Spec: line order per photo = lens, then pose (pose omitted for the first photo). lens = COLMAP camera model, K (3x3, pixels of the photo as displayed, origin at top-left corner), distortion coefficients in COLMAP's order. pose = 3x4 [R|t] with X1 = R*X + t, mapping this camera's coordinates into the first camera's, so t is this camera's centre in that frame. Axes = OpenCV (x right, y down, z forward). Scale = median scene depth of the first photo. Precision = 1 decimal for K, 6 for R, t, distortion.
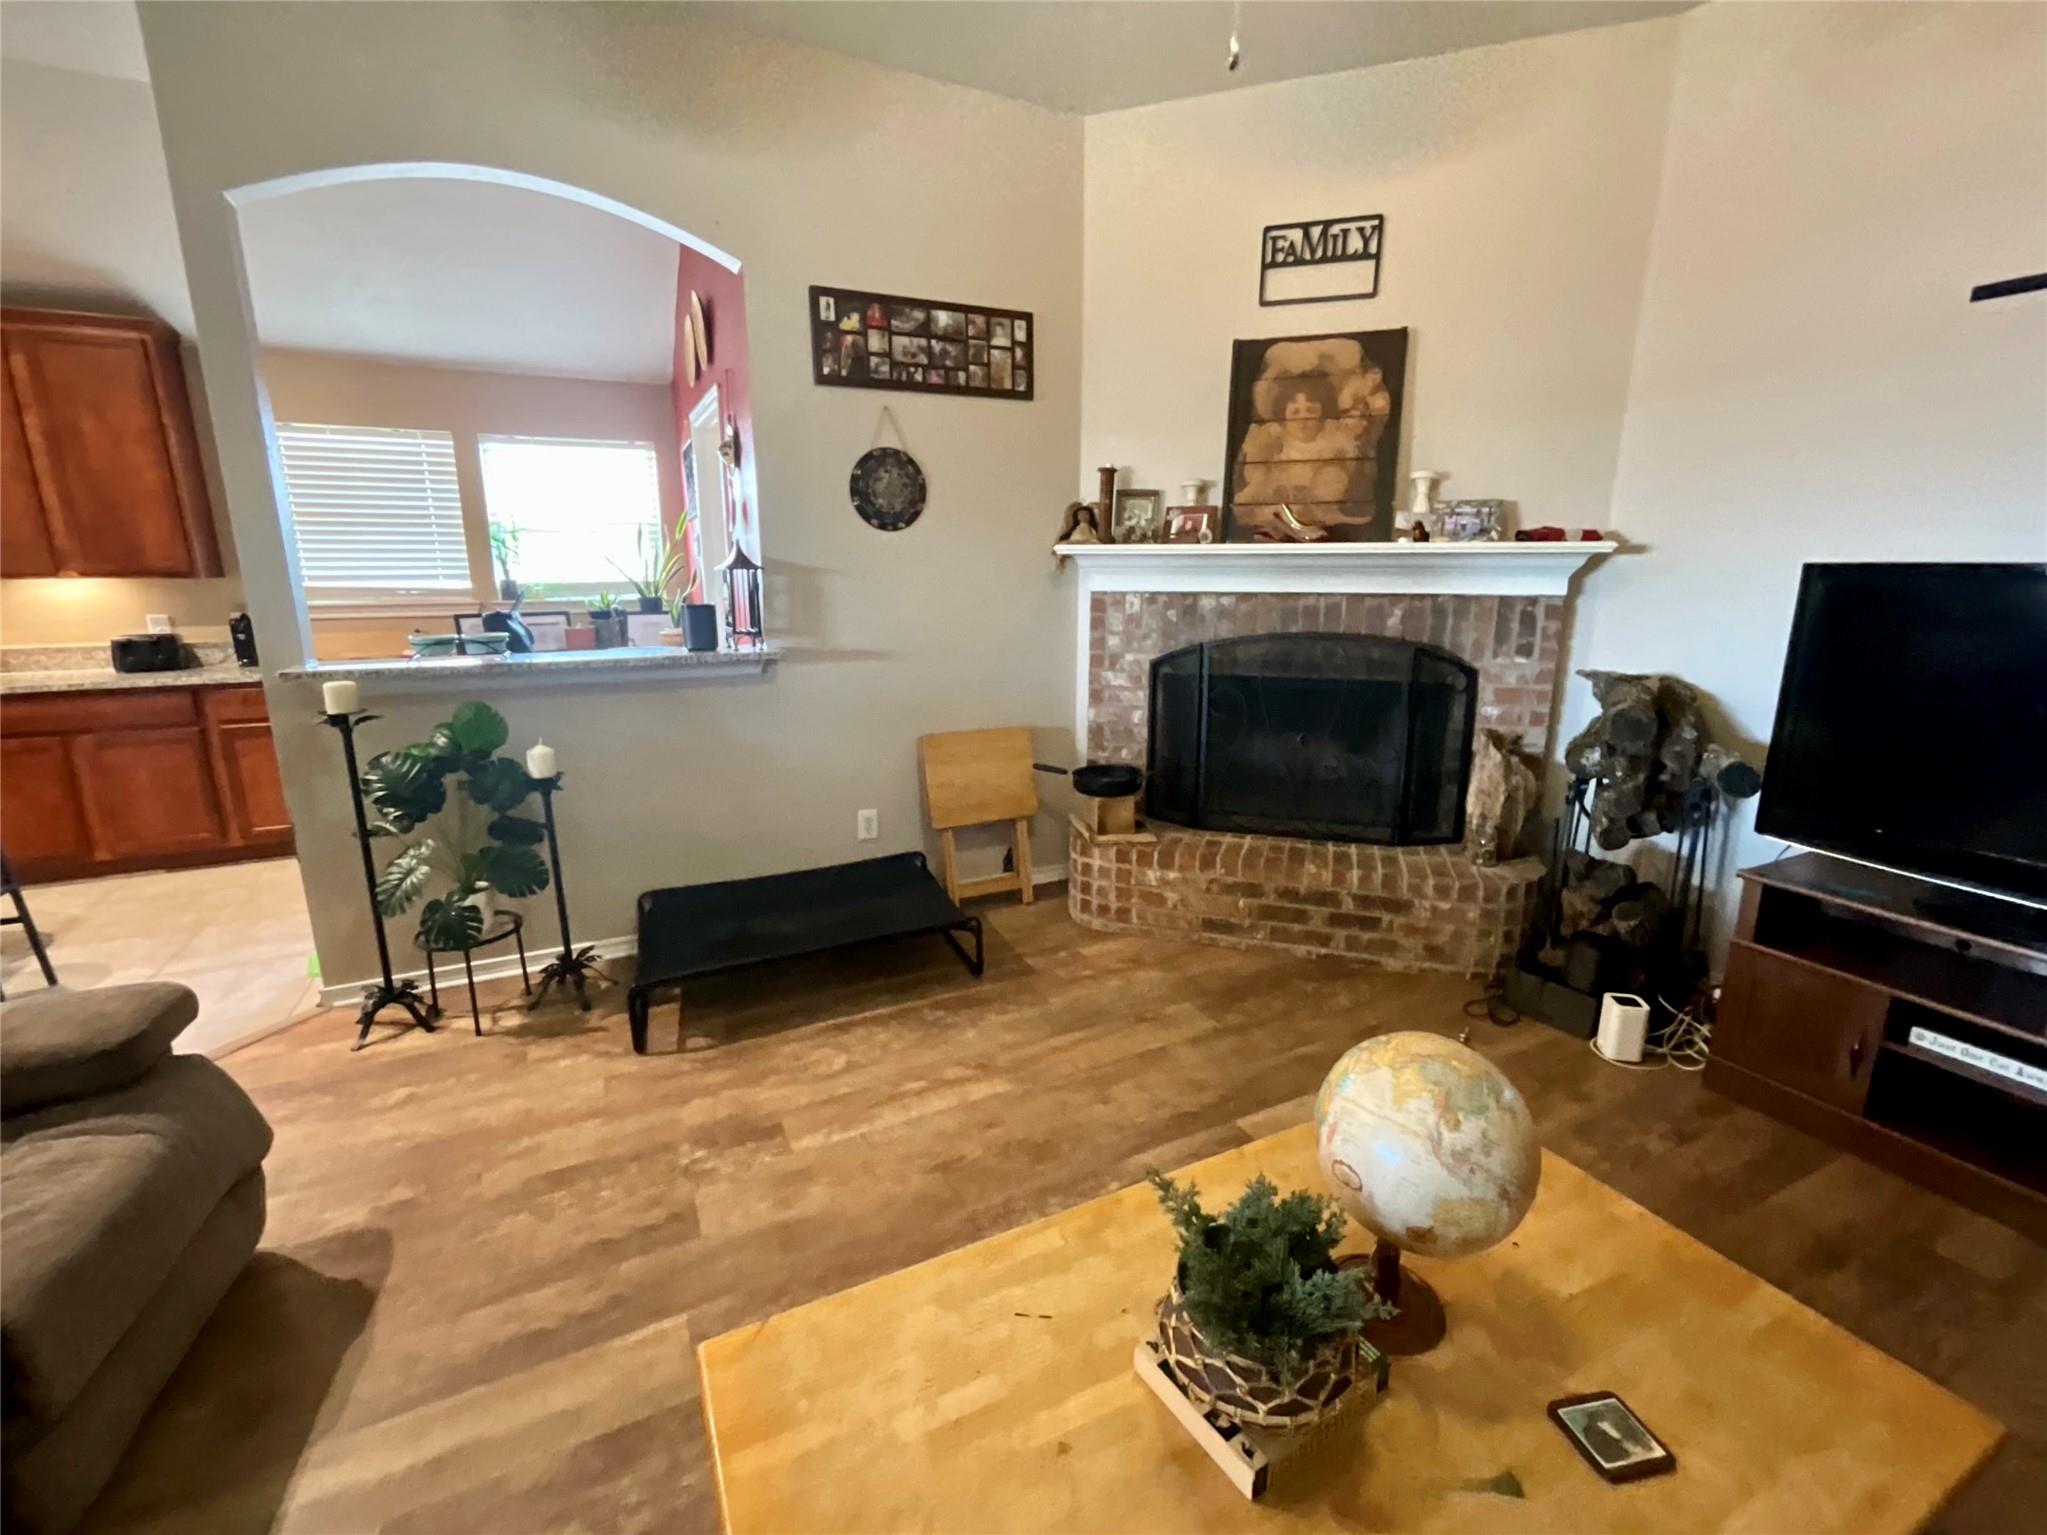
lens RADIAL K [[880.3, 0, 1026.2], [0, 880.3, 766.7], [0, 0, 1]] dist [-0.018281, -0.000160]
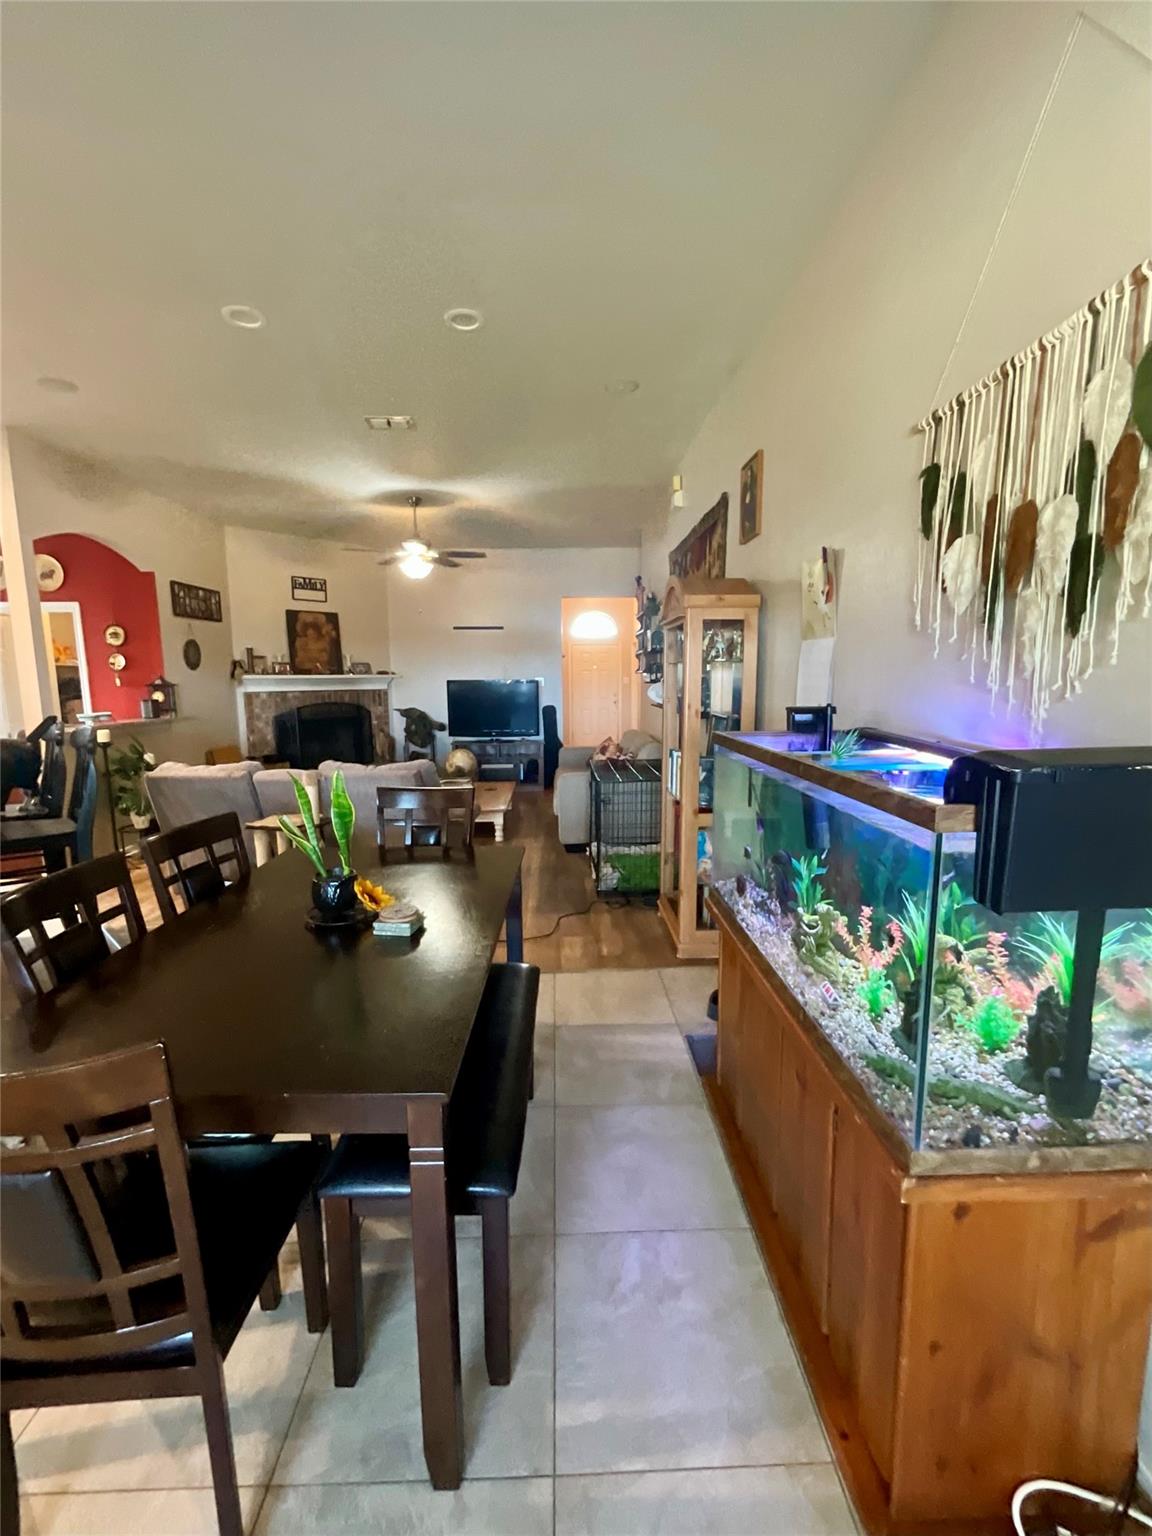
lens RADIAL K [[660.6, 0, 575.7], [0, 660.6, 772.5], [0, 0, 1]] dist [-0.018281, -0.000160]
pose [[0.414080, -0.132585, 0.900533, -1.506971], [0.206978, 0.977133, 0.048691, 0.167358], [-0.886396, 0.166228, 0.432053, -0.799699]]
